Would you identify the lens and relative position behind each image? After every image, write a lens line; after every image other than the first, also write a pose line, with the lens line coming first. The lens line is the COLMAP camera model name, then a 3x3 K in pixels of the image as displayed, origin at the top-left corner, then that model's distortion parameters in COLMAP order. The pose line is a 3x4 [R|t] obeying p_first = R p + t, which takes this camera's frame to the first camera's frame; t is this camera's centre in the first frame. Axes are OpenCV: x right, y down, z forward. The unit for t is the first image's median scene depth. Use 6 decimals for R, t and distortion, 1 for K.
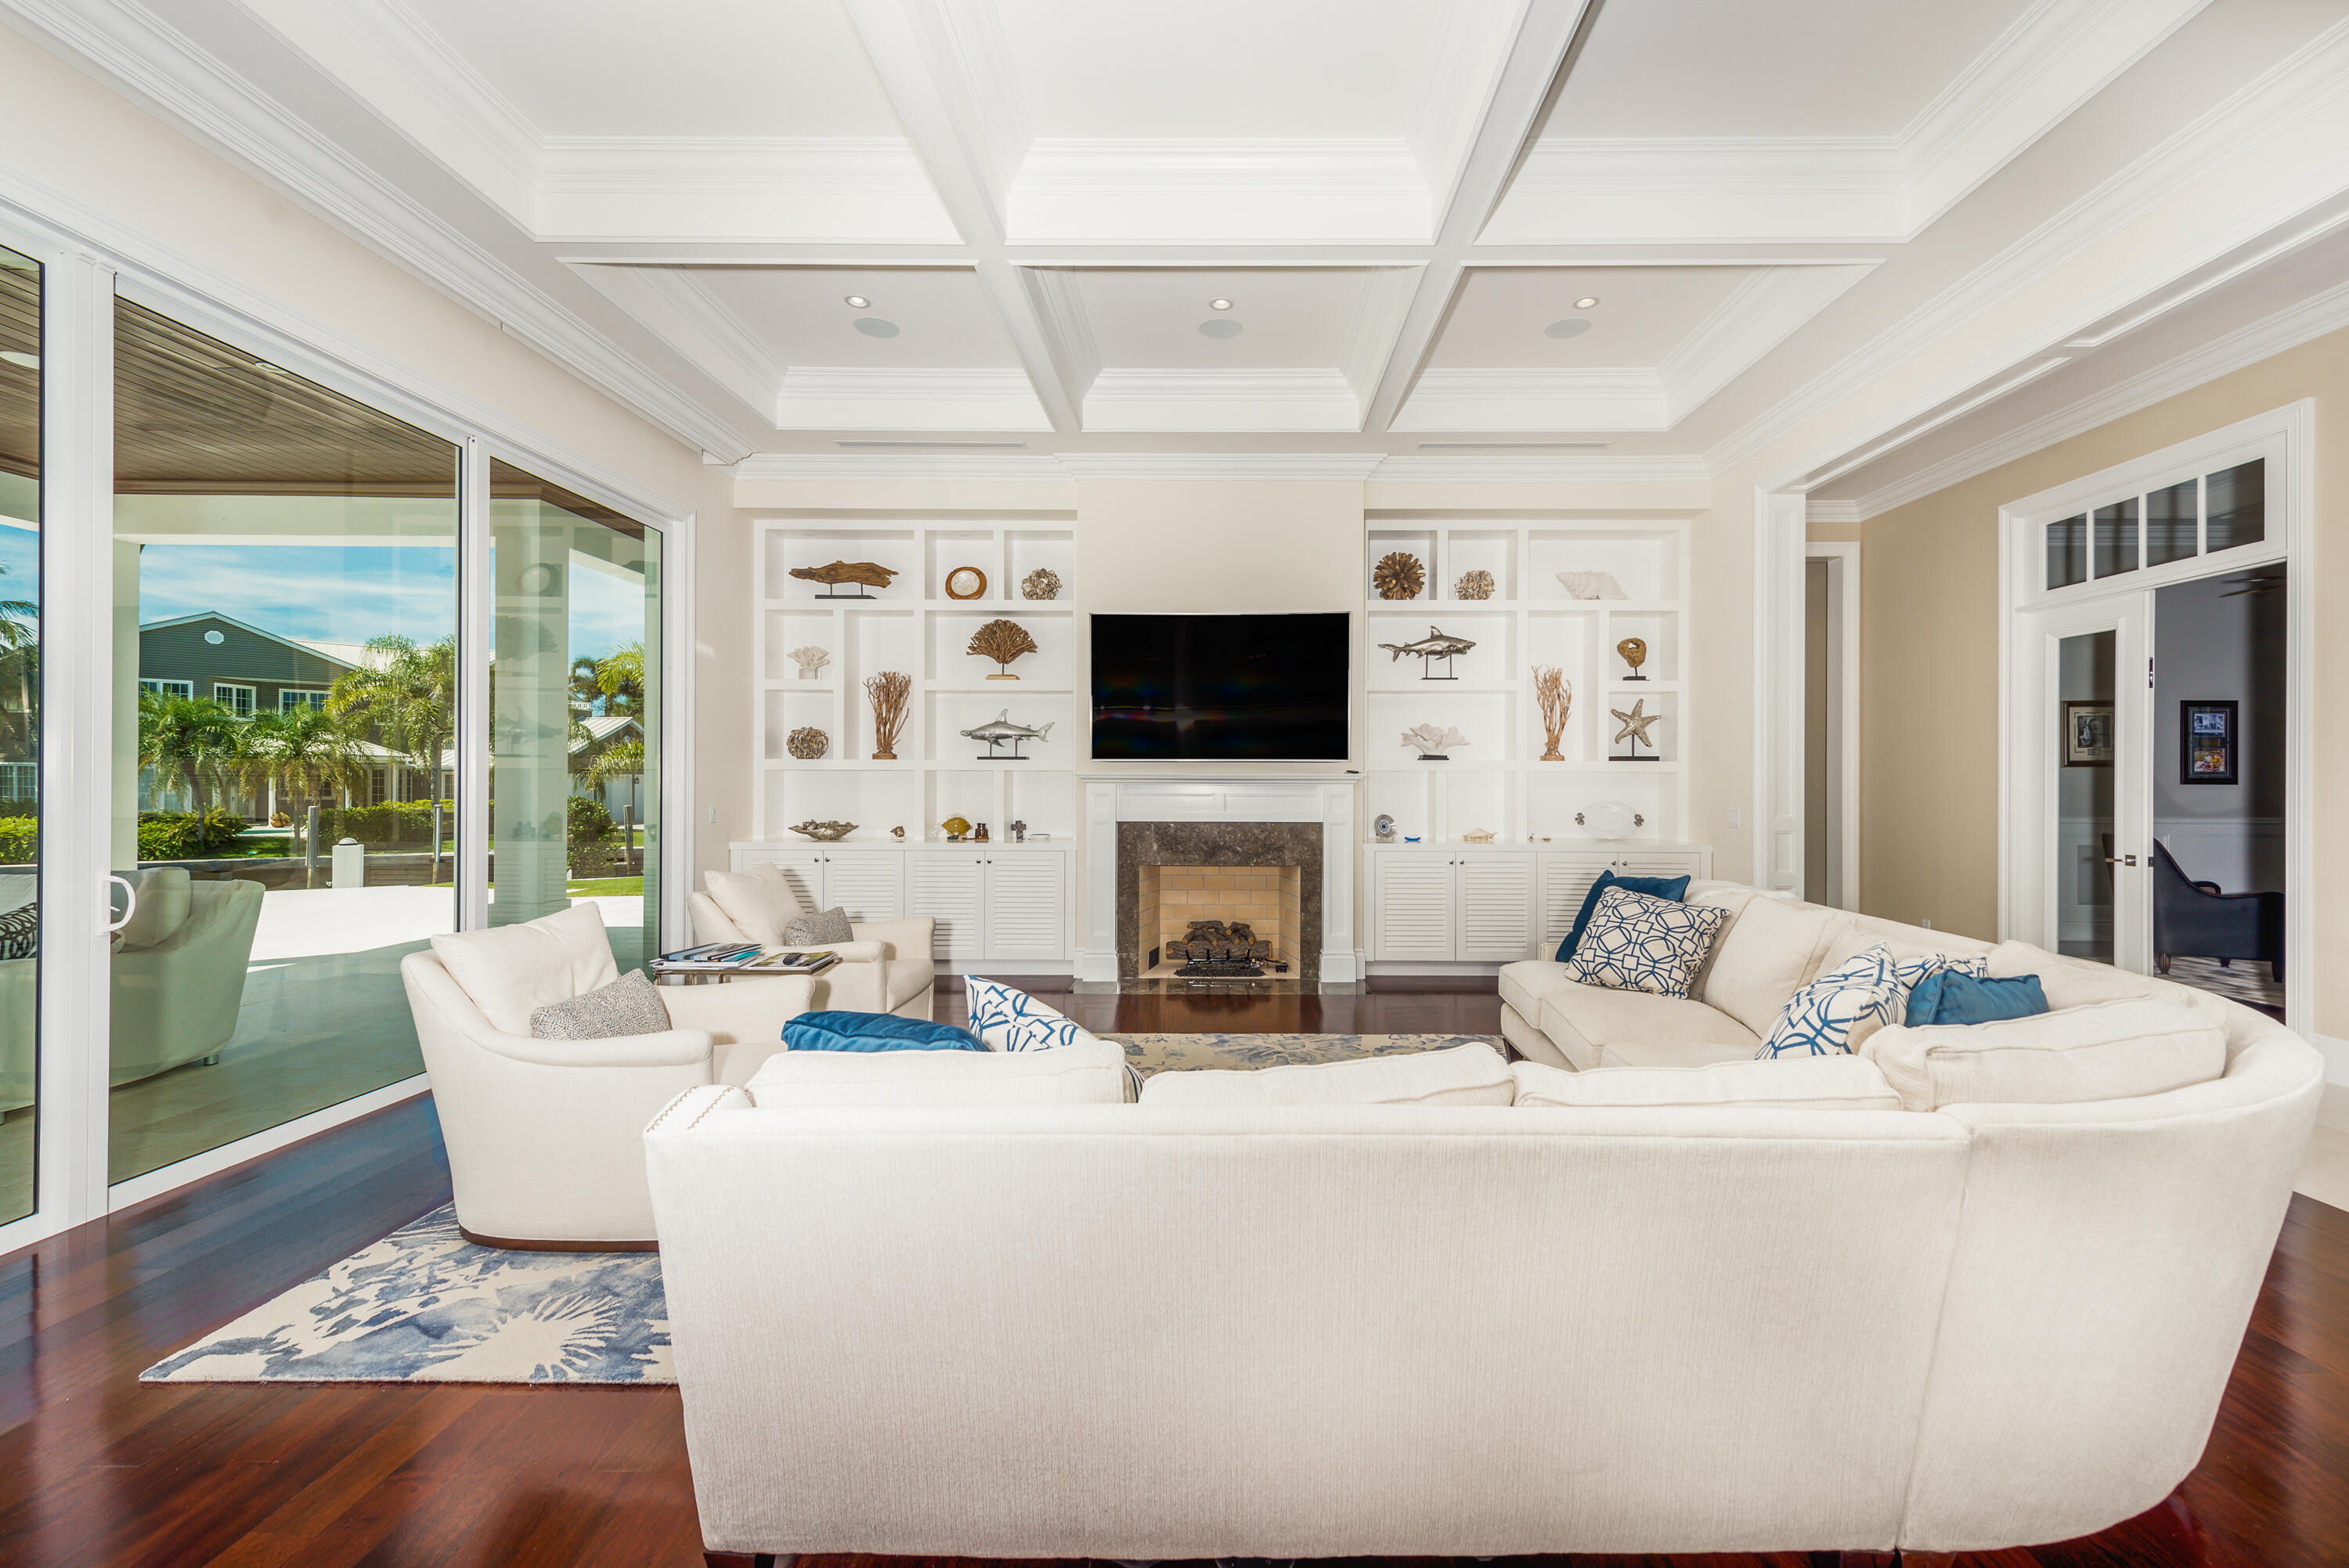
lens RADIAL K [[944.0, 0, 1217.3], [0, 944.0, 779.8], [0, 0, 1]] dist [0.007114, -0.000183]
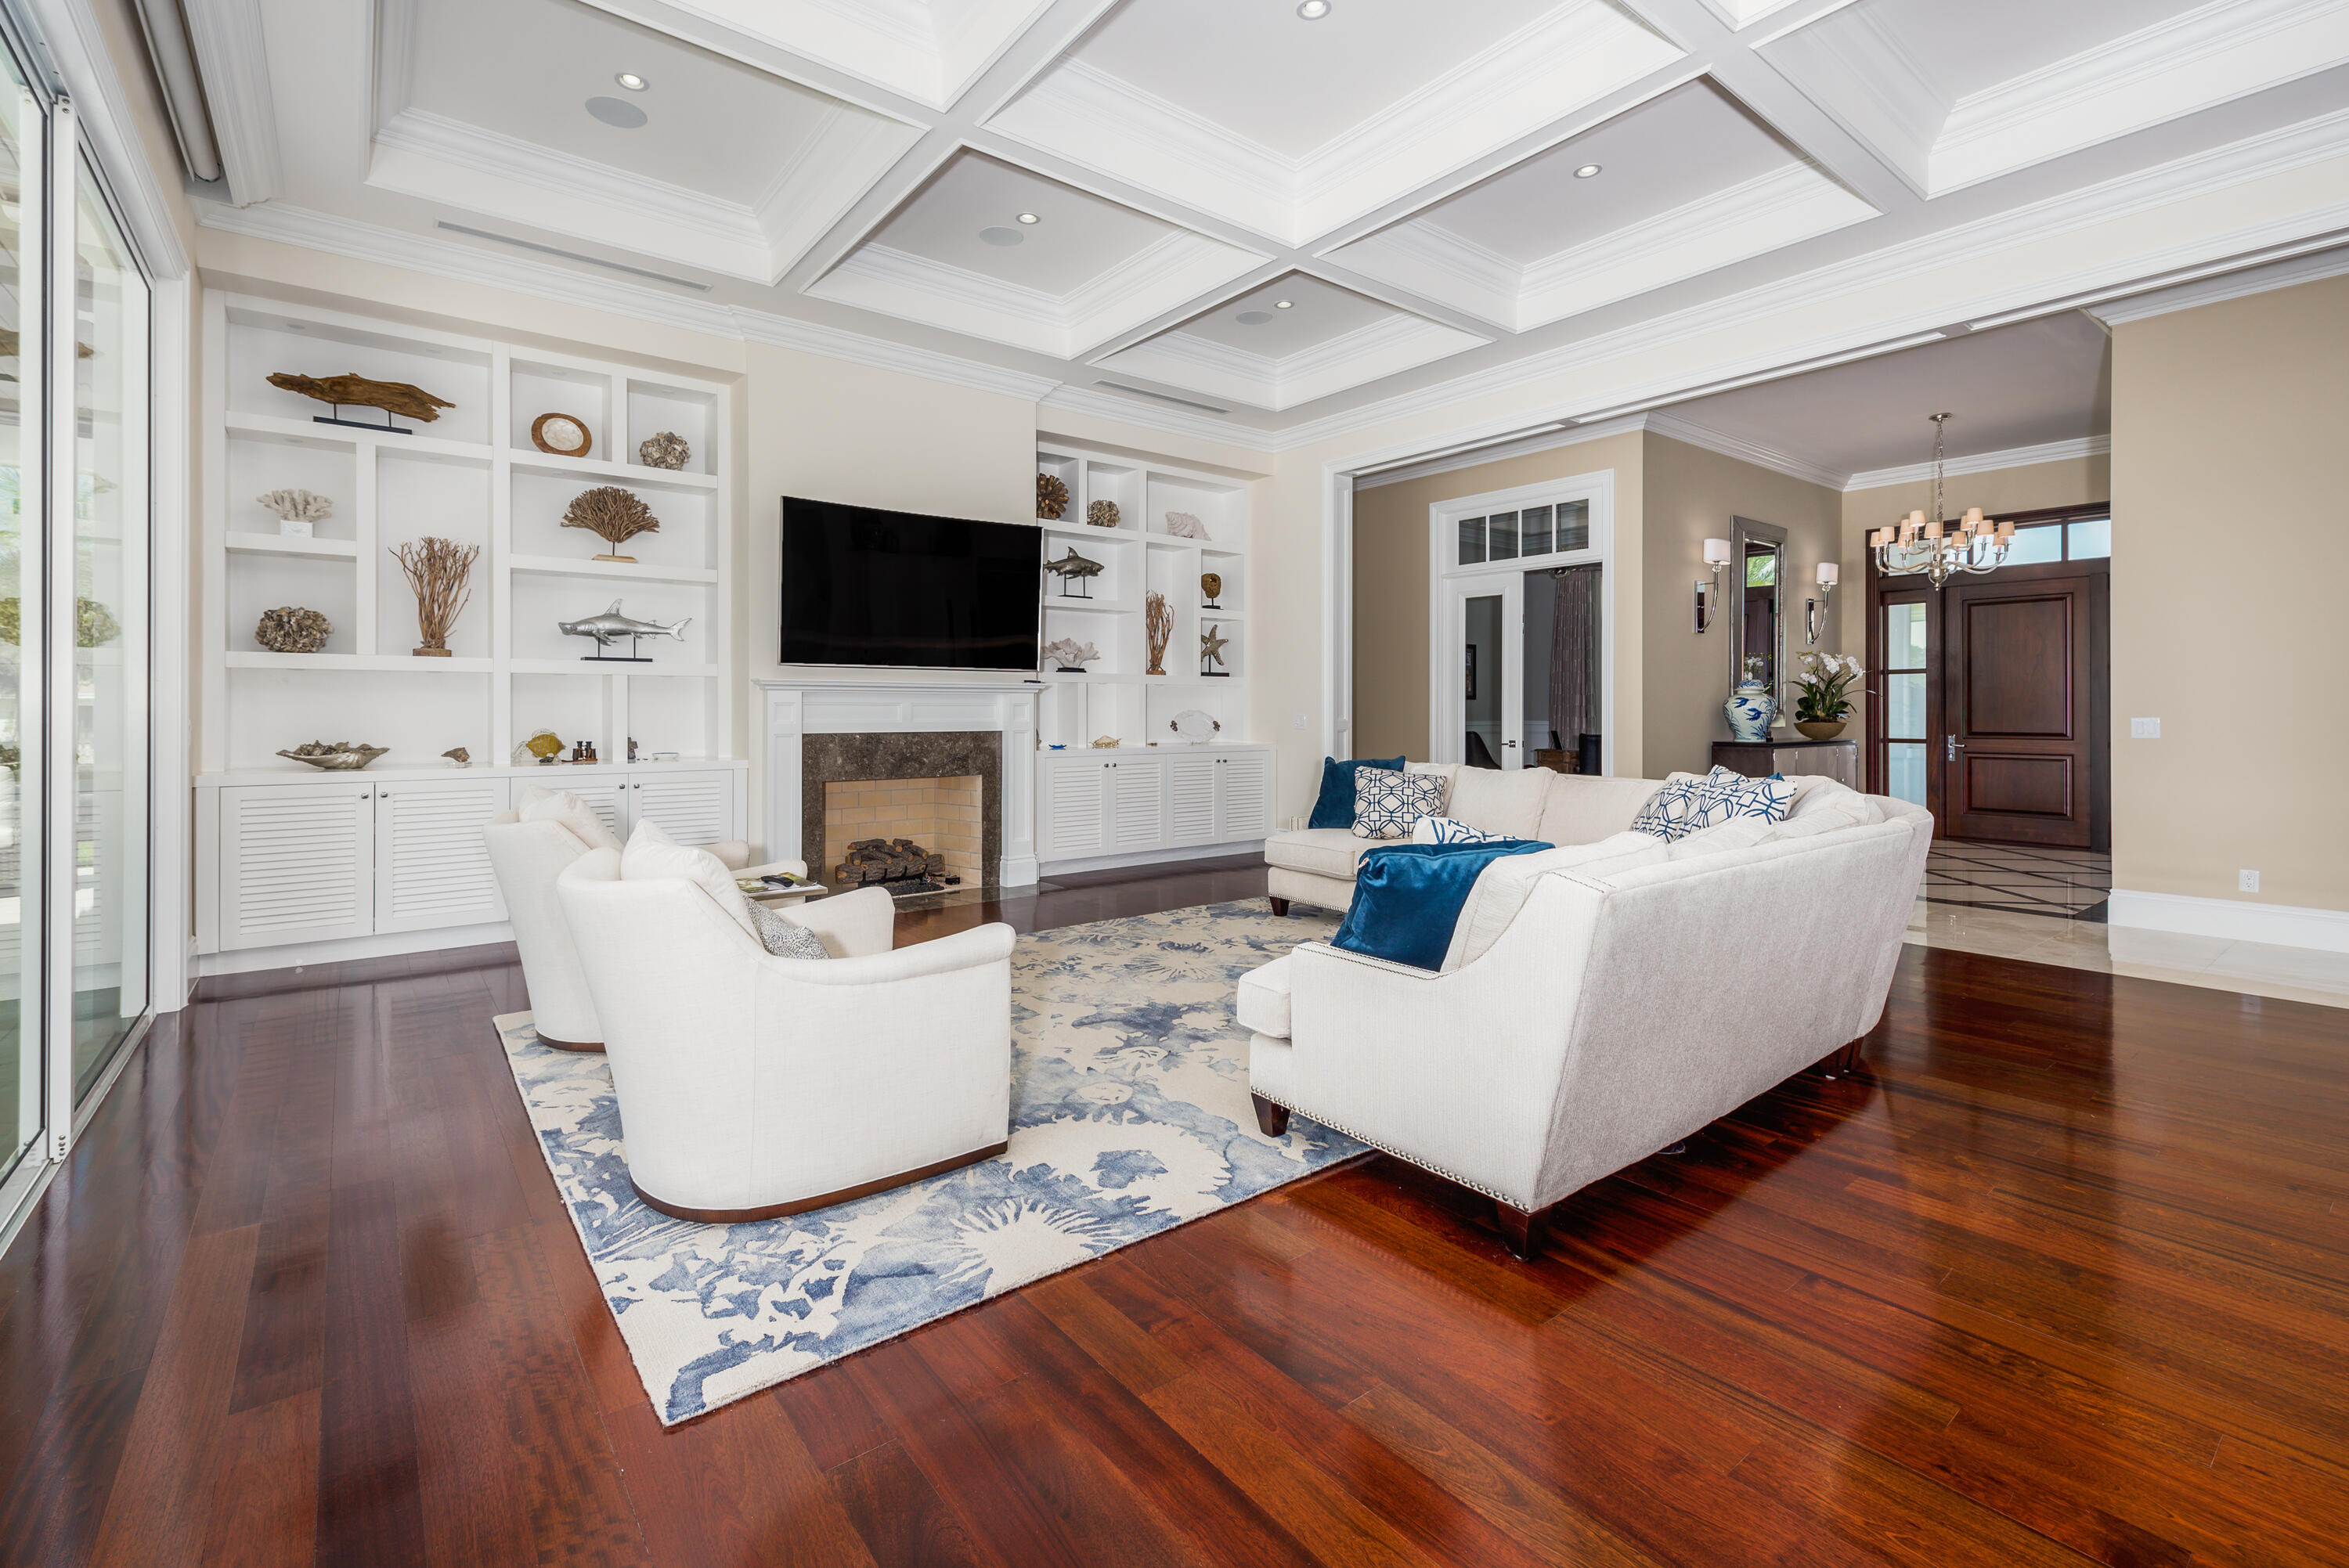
lens RADIAL K [[993.9, 0, 1178.5], [0, 993.9, 703.6], [0, 0, 1]] dist [0.002159, -0.000030]
pose [[0.790771, 0.000120, 0.612112, -0.394237], [0.001527, 0.999996, -0.002169, 0.018450], [-0.612110, 0.002650, 0.790768, 0.038988]]
